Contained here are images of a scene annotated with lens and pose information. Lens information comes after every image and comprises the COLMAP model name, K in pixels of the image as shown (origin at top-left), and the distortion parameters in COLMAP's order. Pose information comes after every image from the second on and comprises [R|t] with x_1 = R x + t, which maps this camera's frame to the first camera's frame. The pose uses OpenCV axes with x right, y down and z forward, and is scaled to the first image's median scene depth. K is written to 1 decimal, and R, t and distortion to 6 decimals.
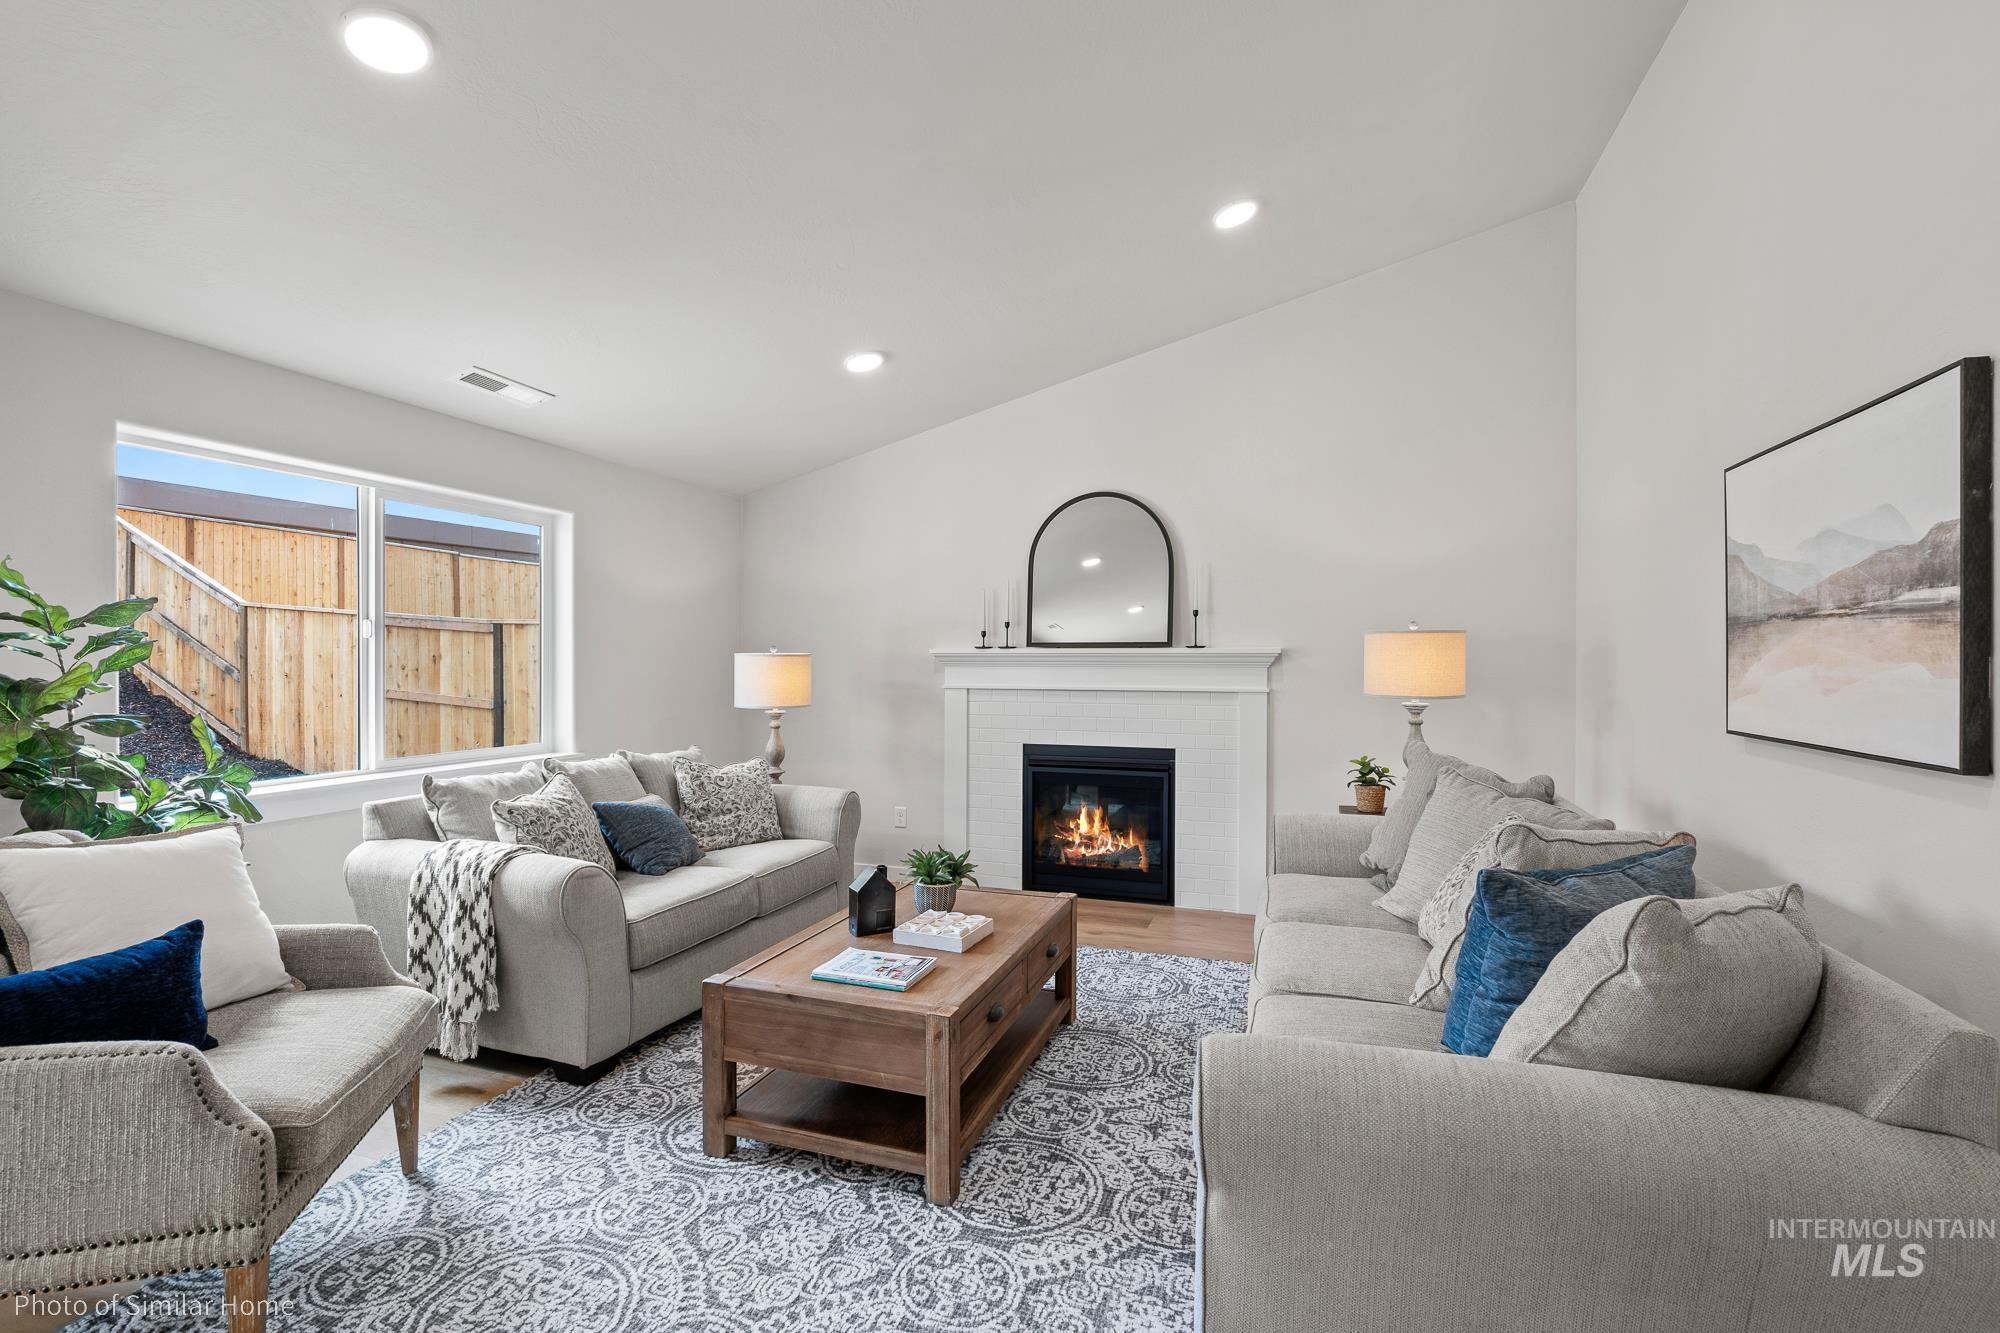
lens RADIAL K [[907.3, 0, 994.2], [0, 907.3, 671.4], [0, 0, 1]] dist [0.001300, -0.000773]
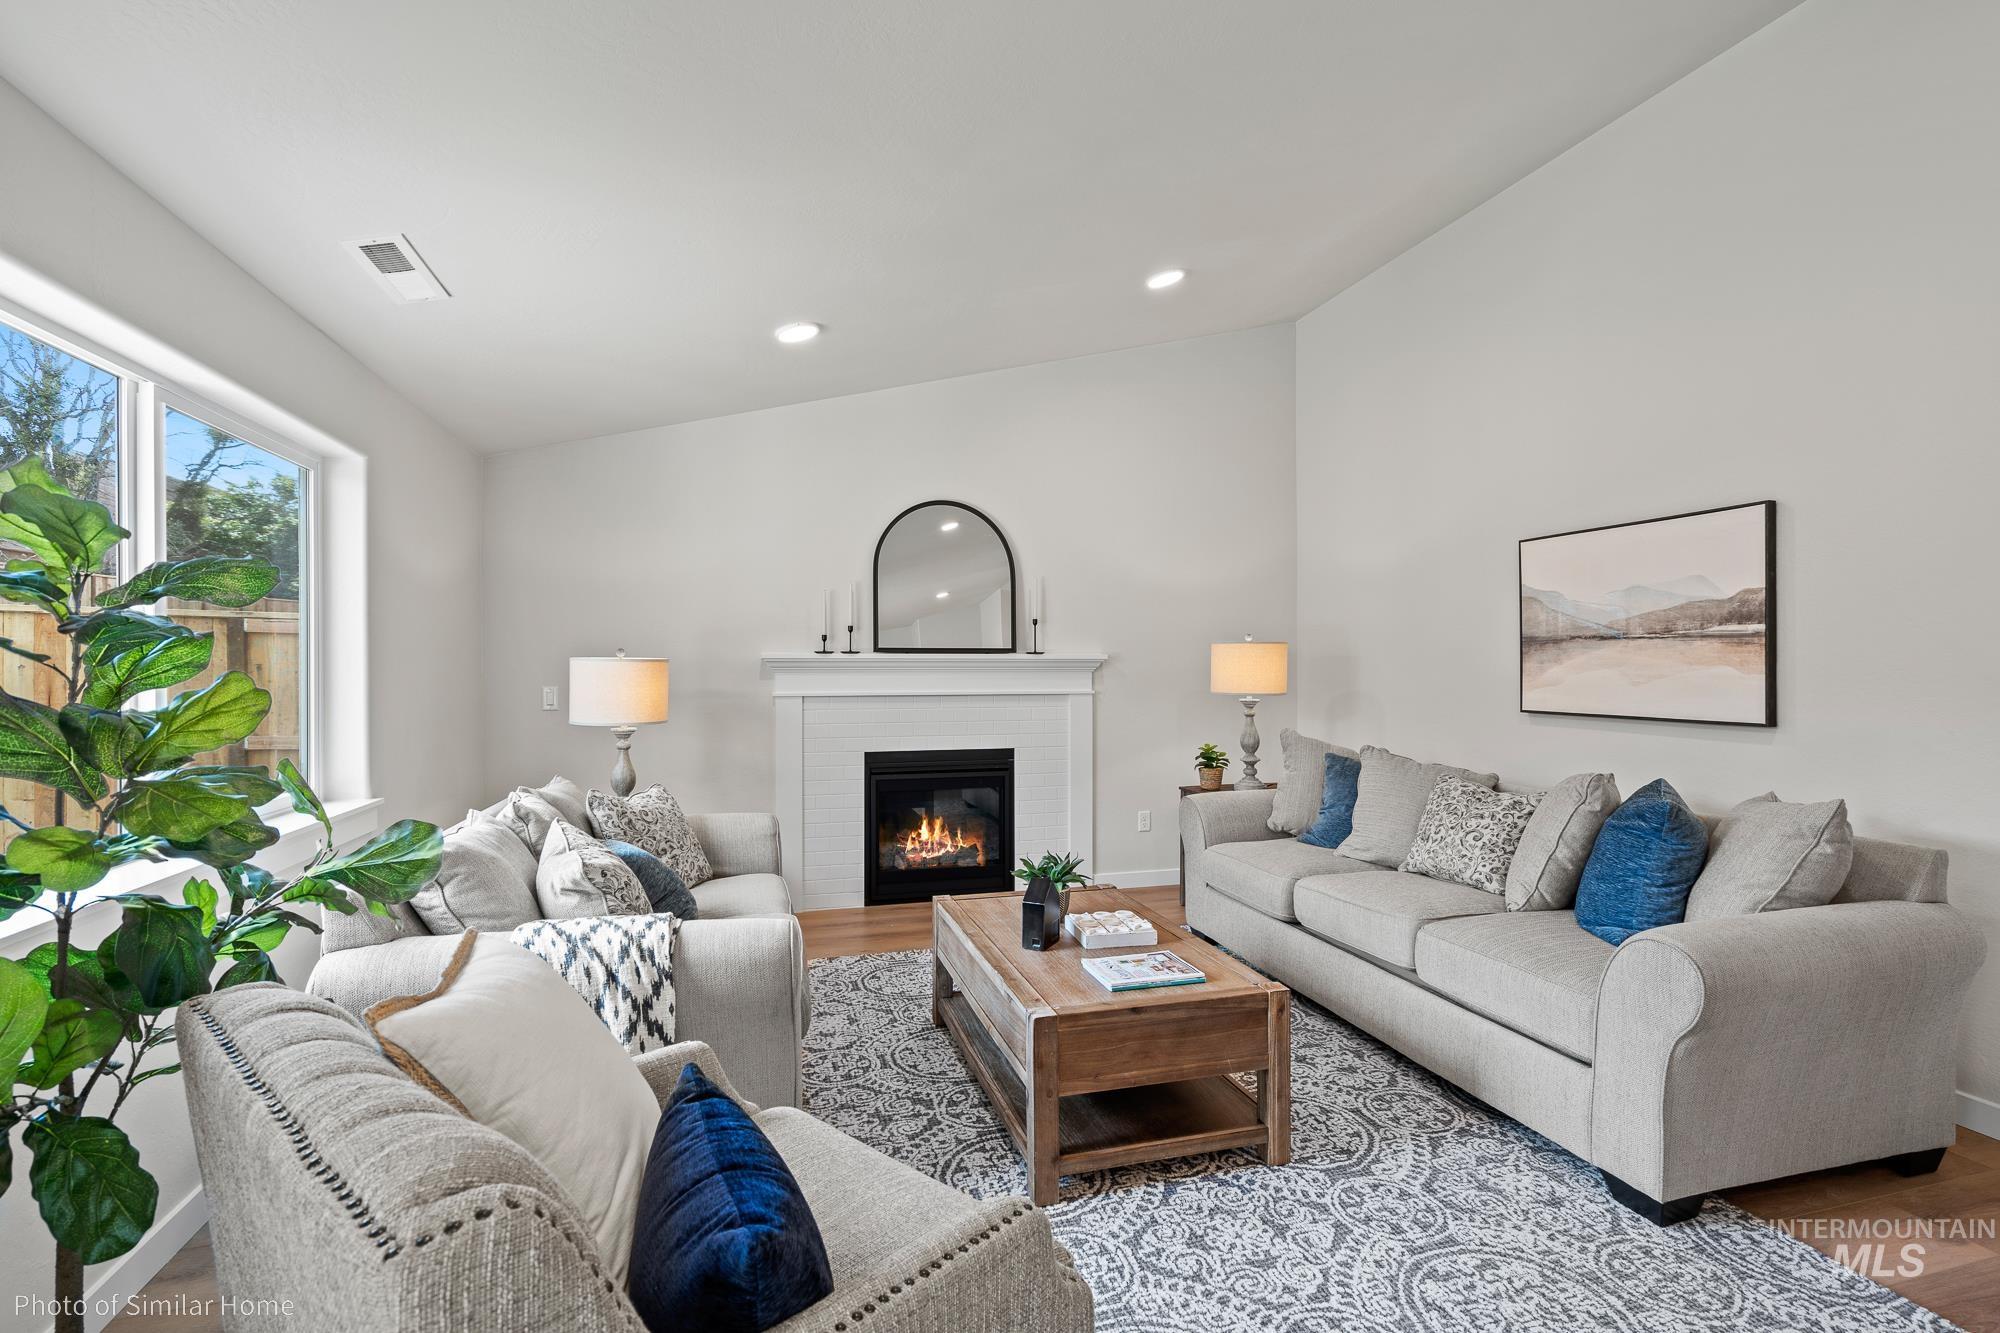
lens RADIAL K [[907.3, 0, 1000.8], [0, 907.3, 675.2], [0, 0, 1]] dist [0.001300, -0.000773]
pose [[0.817696, -0.008150, 0.575593, -0.605863], [0.009050, 0.999958, 0.001301, -0.003385], [-0.575579, 0.004145, 0.817736, 0.188603]]
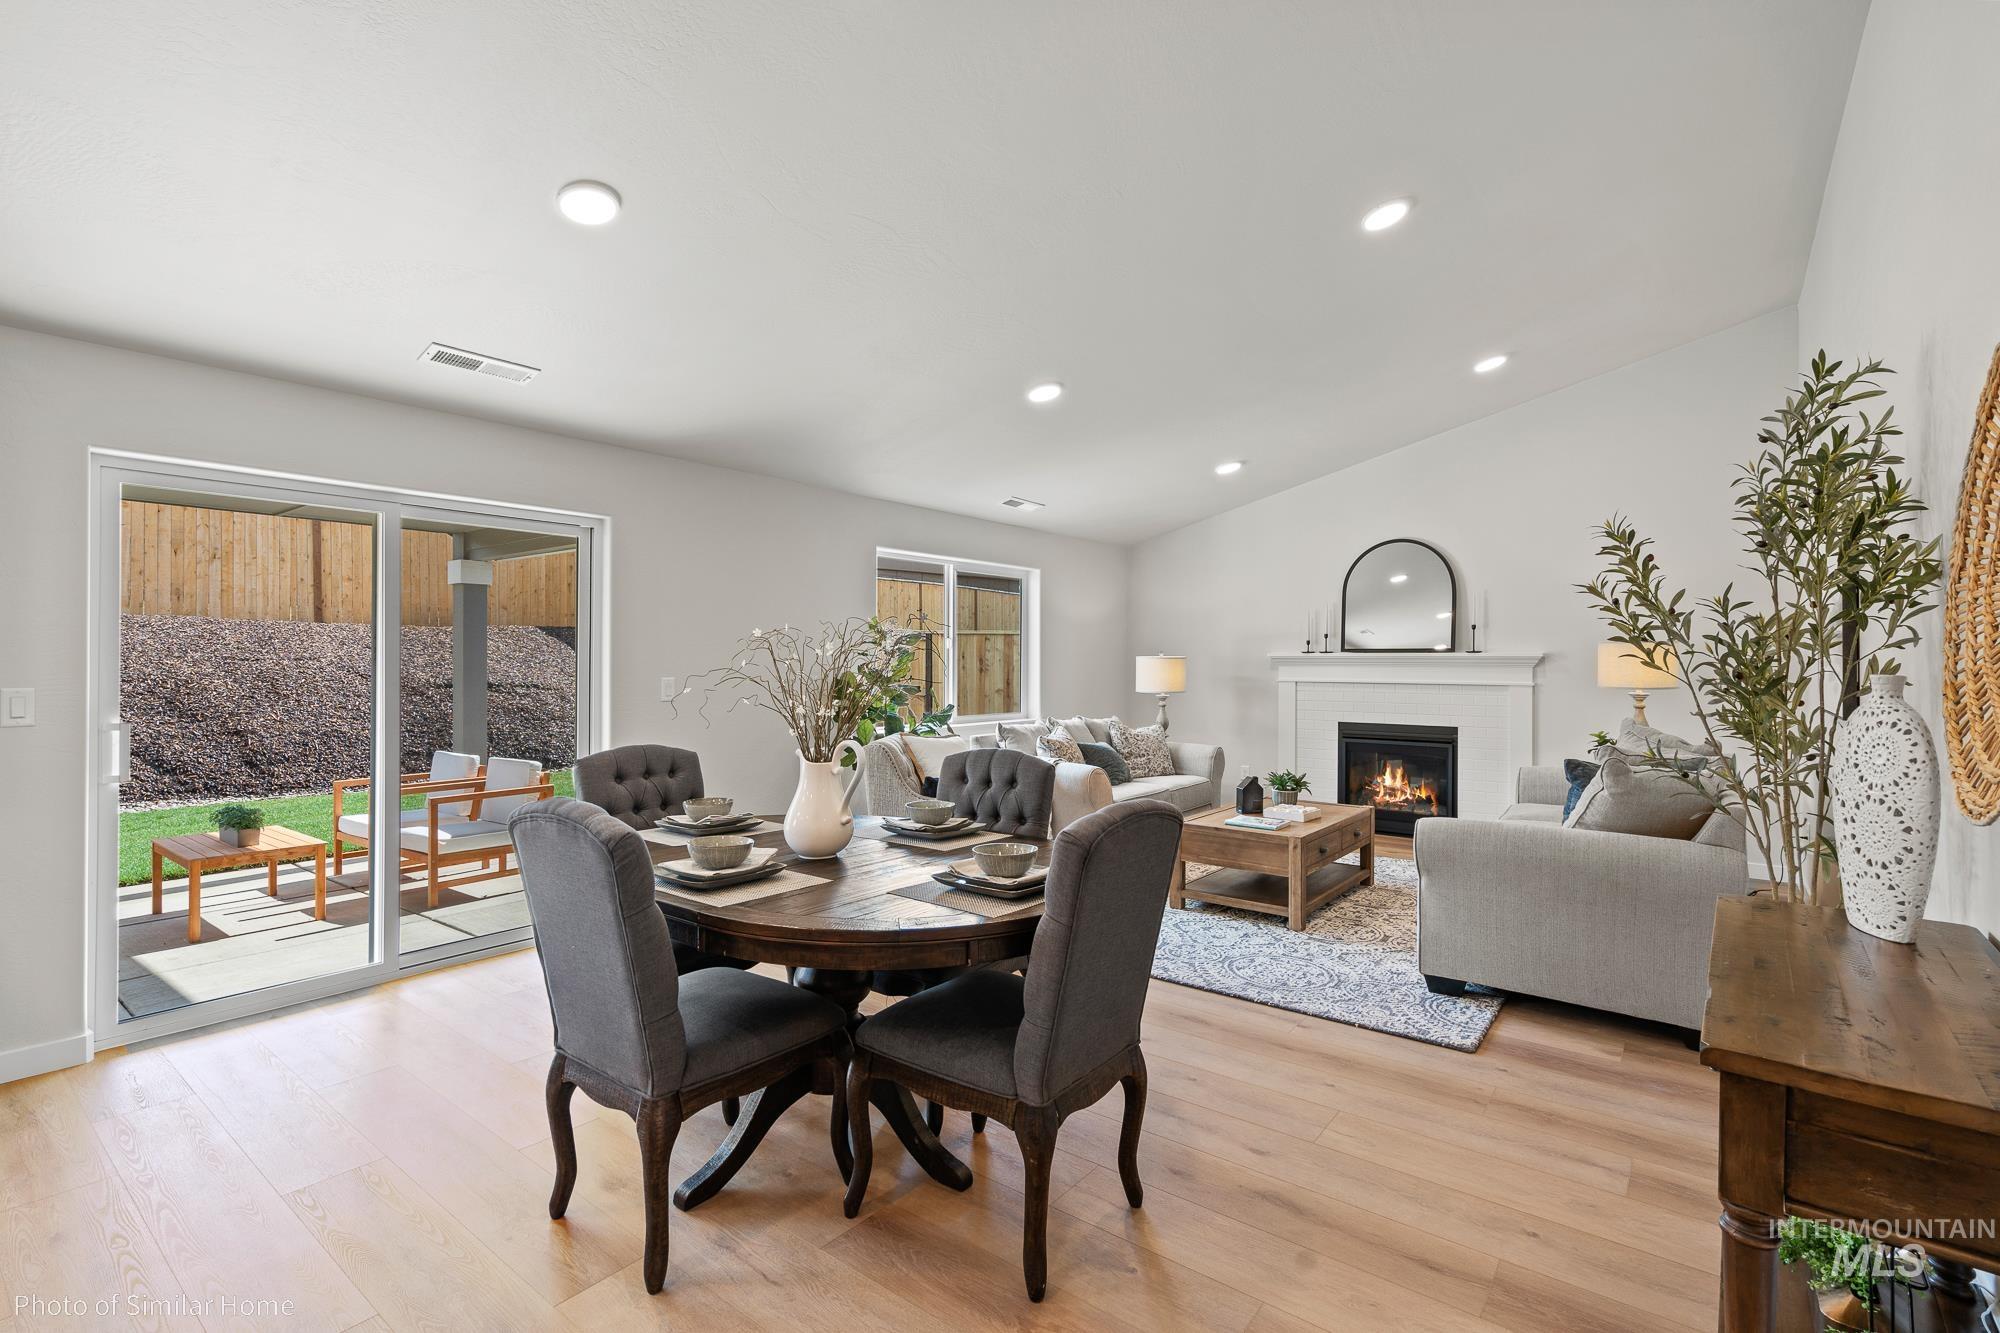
lens RADIAL K [[907.3, 0, 995.0], [0, 907.3, 661.9], [0, 0, 1]] dist [0.001300, -0.000773]
pose [[0.946829, 0.001438, -0.321735, -0.028371], [-0.004659, 0.999946, -0.009243, 0.005884], [0.321704, 0.010251, 0.946785, -0.721231]]
